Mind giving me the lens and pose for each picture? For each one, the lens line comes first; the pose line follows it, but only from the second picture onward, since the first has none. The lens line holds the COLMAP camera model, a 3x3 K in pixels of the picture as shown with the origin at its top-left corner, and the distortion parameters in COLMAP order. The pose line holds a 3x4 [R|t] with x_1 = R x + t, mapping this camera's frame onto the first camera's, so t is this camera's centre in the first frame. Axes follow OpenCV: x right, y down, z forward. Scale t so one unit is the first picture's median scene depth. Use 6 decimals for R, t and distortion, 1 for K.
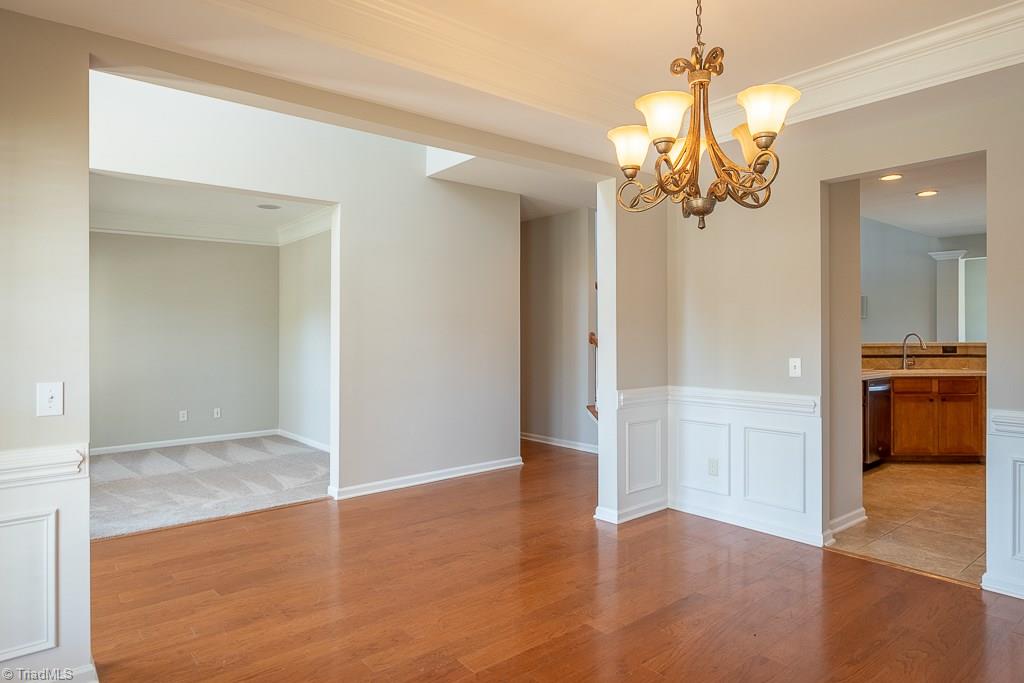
lens RADIAL K [[602.8, 0, 512.0], [0, 602.8, 341.5], [0, 0, 1]] dist [-0.000882, -0.000179]
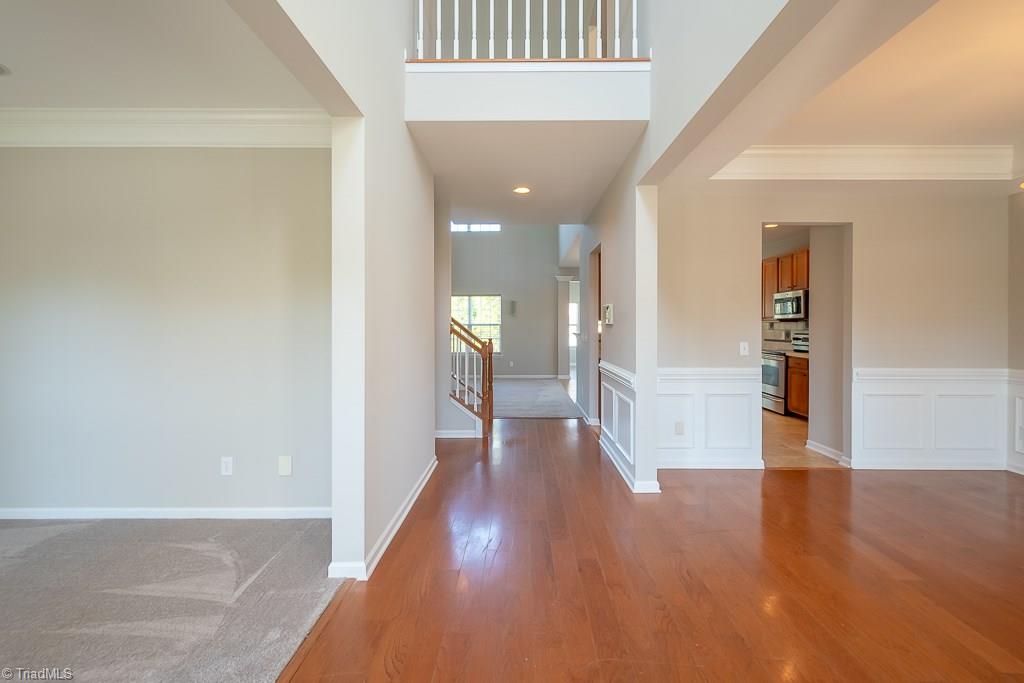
lens RADIAL K [[448.8, 0, 512.0], [0, 448.8, 341.5], [0, 0, 1]] dist [-0.000704, 0.000125]
pose [[0.642633, -0.023843, 0.765803, -0.710344], [0.008853, 0.999680, 0.023695, -0.005001], [-0.766123, -0.008447, 0.642639, 0.737465]]
